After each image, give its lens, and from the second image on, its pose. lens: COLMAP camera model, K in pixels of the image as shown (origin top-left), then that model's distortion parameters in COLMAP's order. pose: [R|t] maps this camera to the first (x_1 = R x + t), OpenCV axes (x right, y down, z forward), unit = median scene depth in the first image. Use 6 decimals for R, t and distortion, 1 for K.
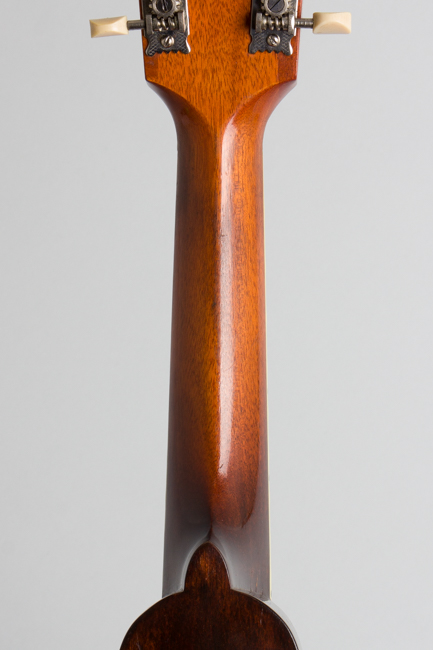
lens RADIAL K [[2454.4, 0, 216.4], [0, 2454.4, 324.8], [0, 0, 1]] dist [0.434146, 0.000000]
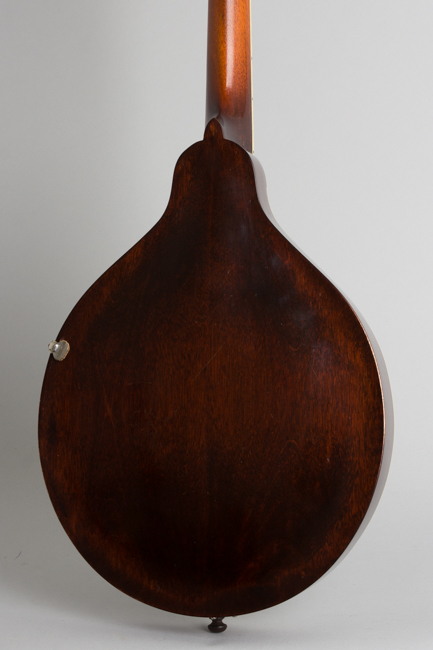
lens RADIAL K [[2454.4, 0, 216.2], [0, 2454.4, 324.4], [0, 0, 1]] dist [0.434146, 0.000000]
pose [[0.984891, -0.003379, -0.173141, 0.372742], [0.003996, 0.999987, 0.003220, 0.259489], [0.173127, -0.003864, 0.984892, -1.168274]]
